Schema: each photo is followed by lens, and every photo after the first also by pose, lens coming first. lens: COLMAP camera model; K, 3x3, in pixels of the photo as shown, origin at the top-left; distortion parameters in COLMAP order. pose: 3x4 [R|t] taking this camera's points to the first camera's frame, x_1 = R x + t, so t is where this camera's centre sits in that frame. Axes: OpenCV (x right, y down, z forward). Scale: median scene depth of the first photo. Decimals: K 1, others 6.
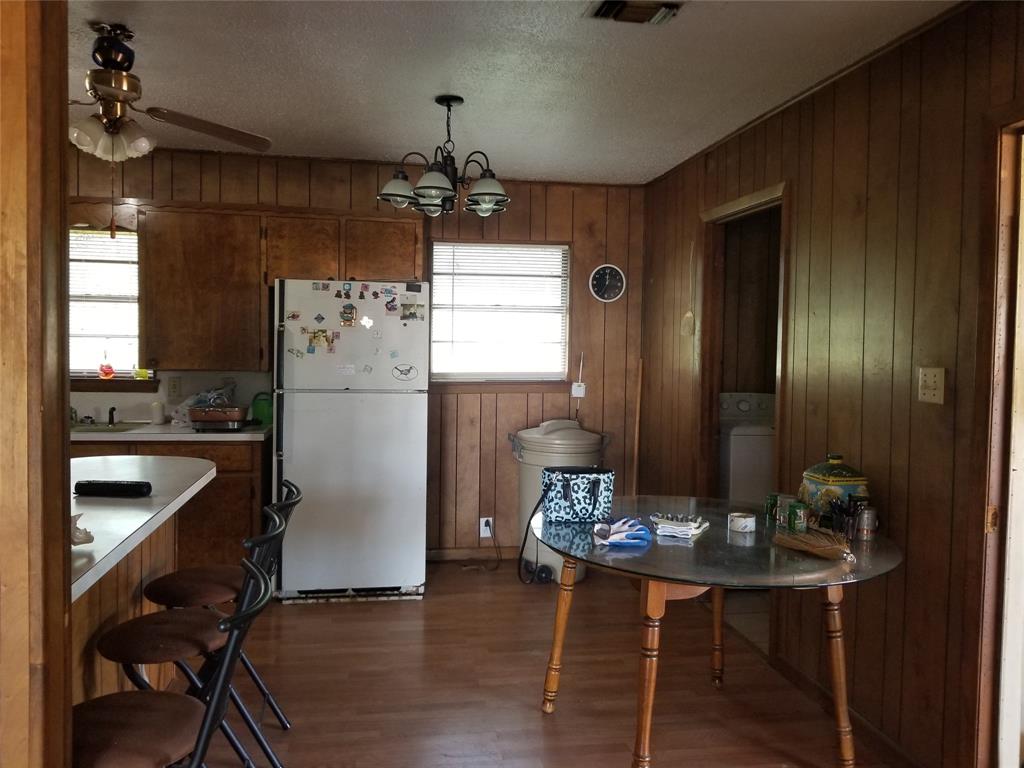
lens RADIAL K [[808.9, 0, 512.0], [0, 808.9, 384.0], [0, 0, 1]] dist [0.135295, -0.247328]
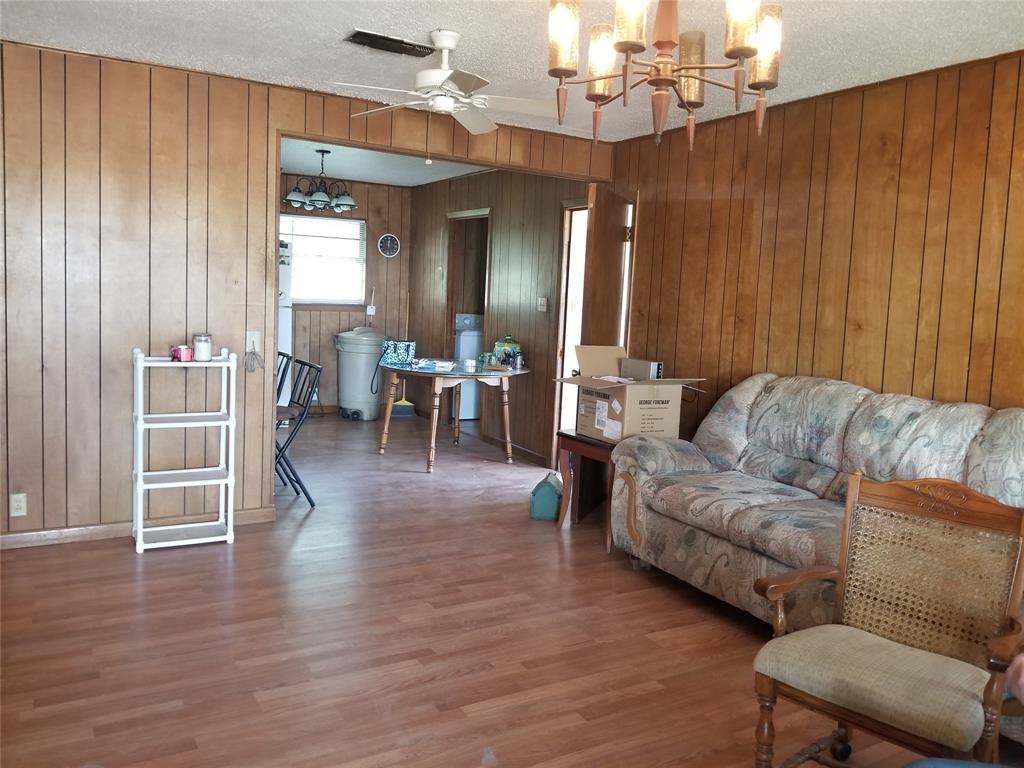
lens RADIAL K [[790.7, 0, 525.2], [0, 790.7, 355.8], [0, 0, 1]] dist [0.095026, -0.127186]
pose [[0.935339, -0.000783, 0.353751, -0.236531], [-0.014636, 0.999056, 0.040909, 0.035412], [-0.353449, -0.043442, 0.934444, -0.742513]]
